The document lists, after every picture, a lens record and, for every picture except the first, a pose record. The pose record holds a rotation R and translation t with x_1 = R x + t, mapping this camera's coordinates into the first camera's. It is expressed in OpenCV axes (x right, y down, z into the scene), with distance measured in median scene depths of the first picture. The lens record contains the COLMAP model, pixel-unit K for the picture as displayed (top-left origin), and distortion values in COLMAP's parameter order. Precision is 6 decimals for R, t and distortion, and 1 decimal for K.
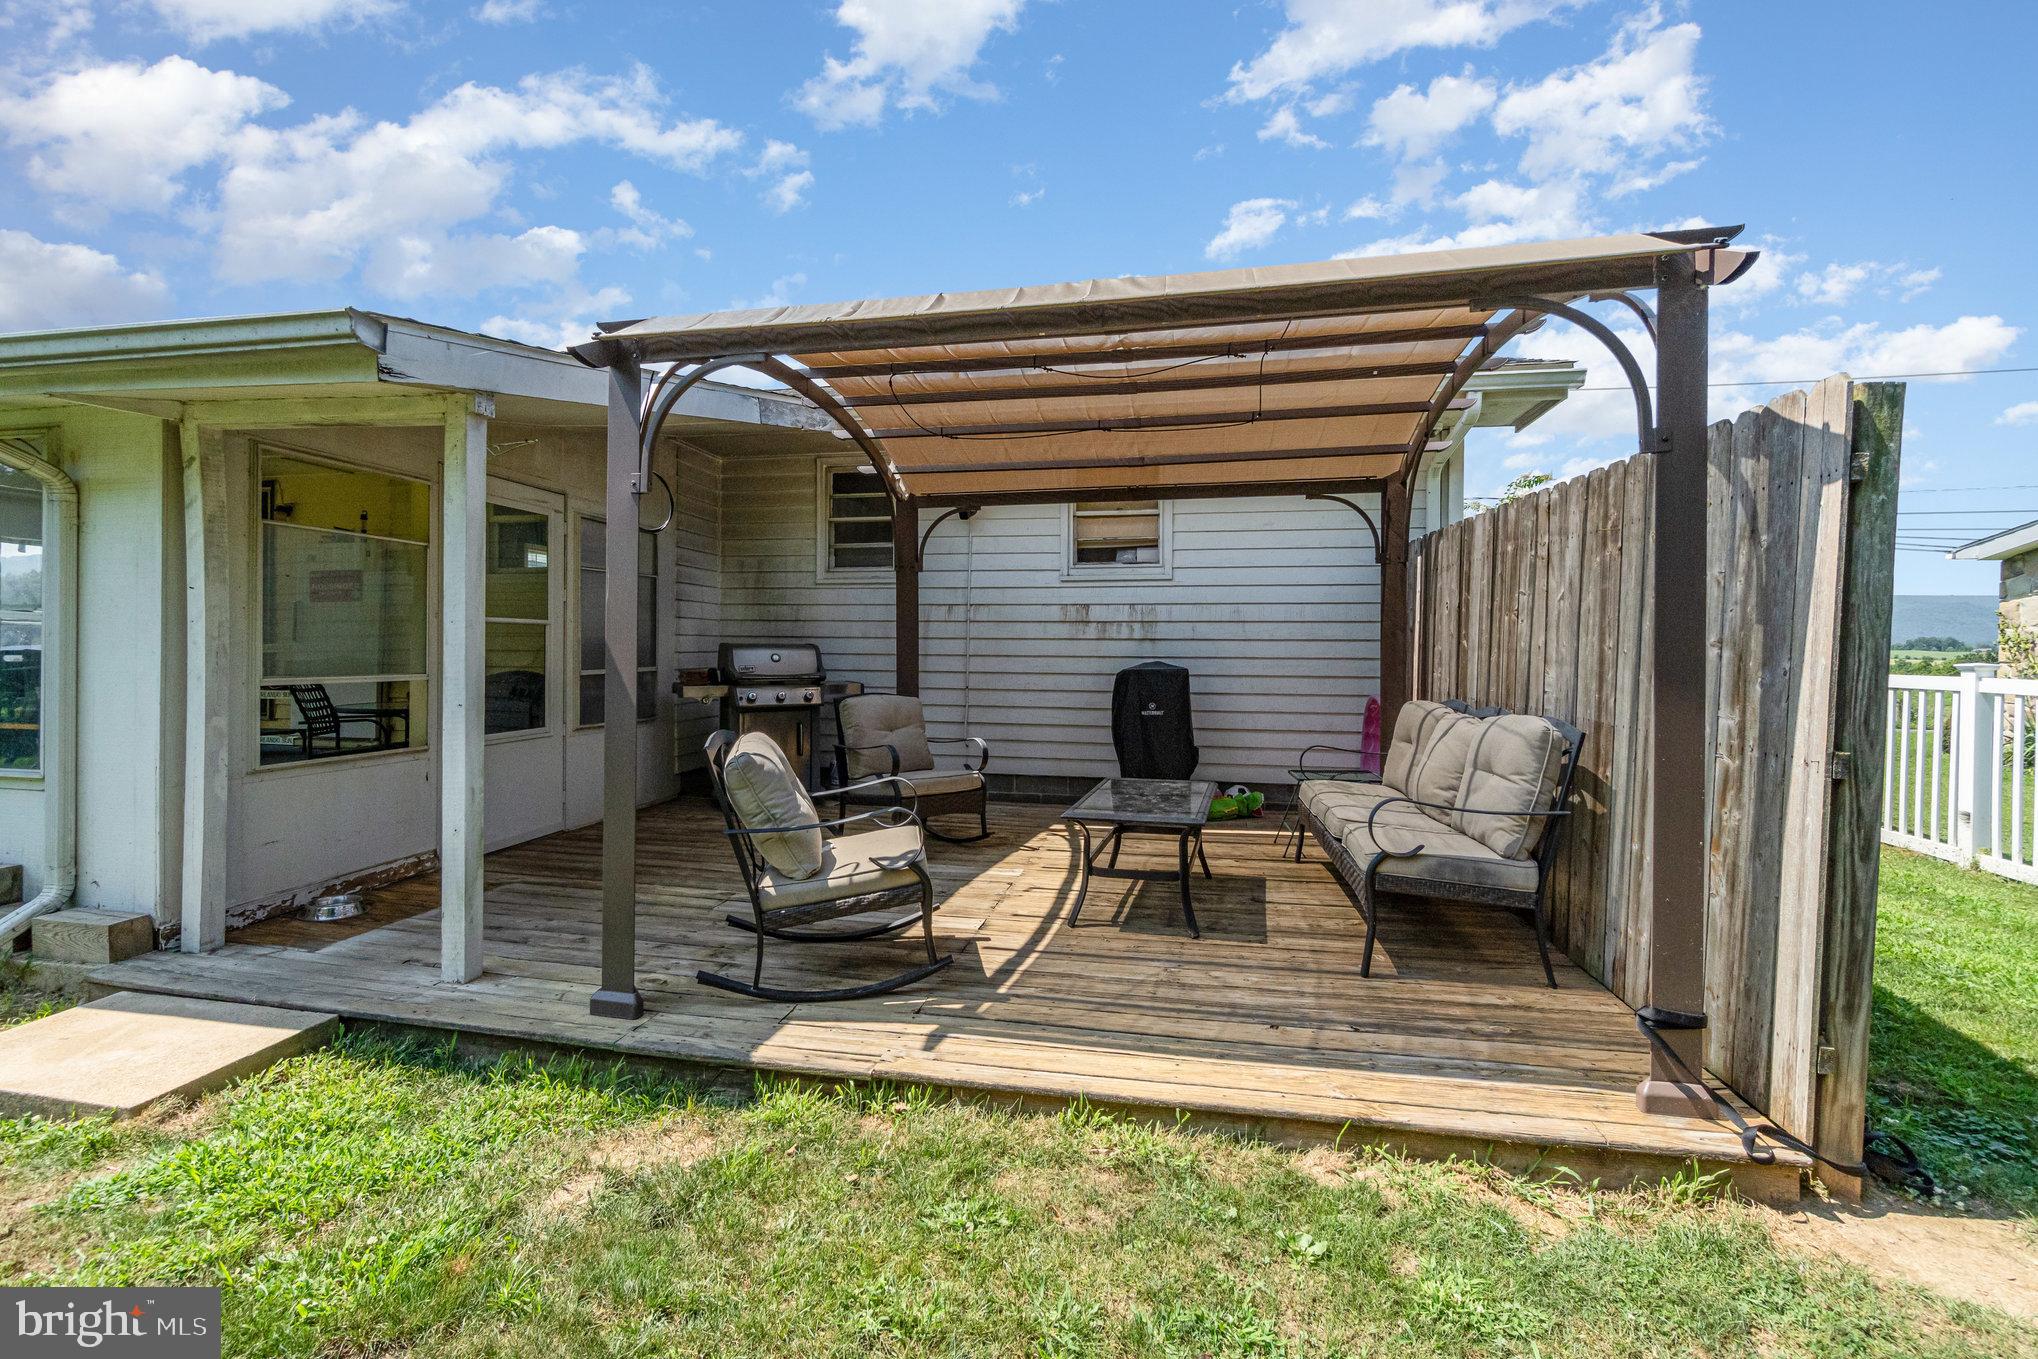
lens RADIAL K [[869.4, 0, 1018.7], [0, 869.4, 670.0], [0, 0, 1]] dist [0.000051, 0.000325]
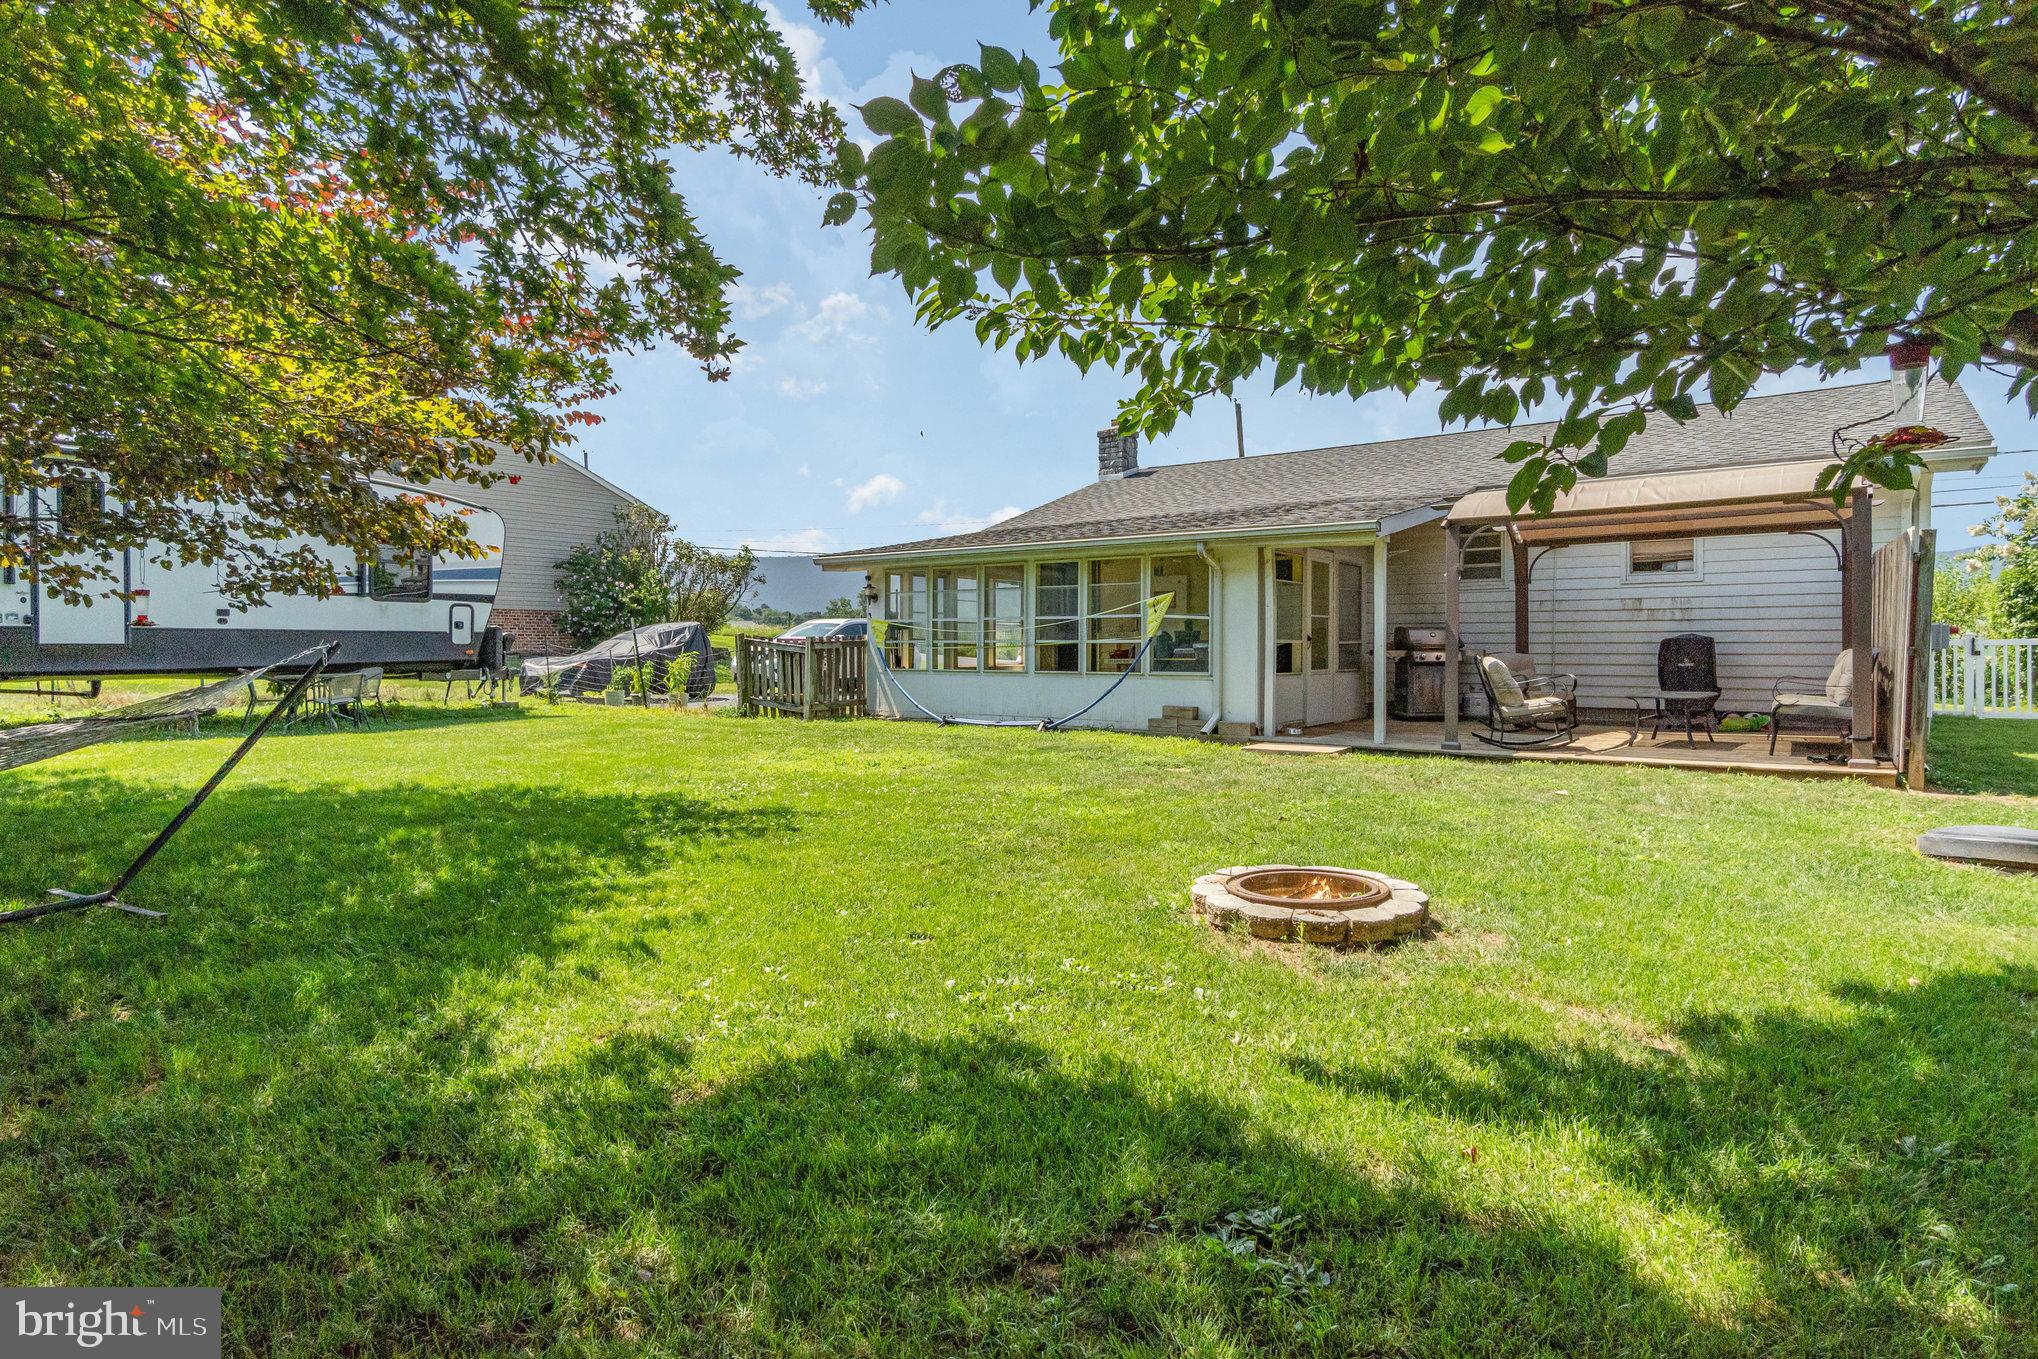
lens RADIAL K [[1075.3, 0, 1019.1], [0, 1075.3, 664.4], [0, 0, 1]] dist [0.002275, 0.000410]
pose [[0.900419, -0.001342, -0.435022, -0.093133], [-0.002374, 0.999965, -0.007998, 0.067132], [0.435018, 0.008235, 0.900384, -1.343417]]
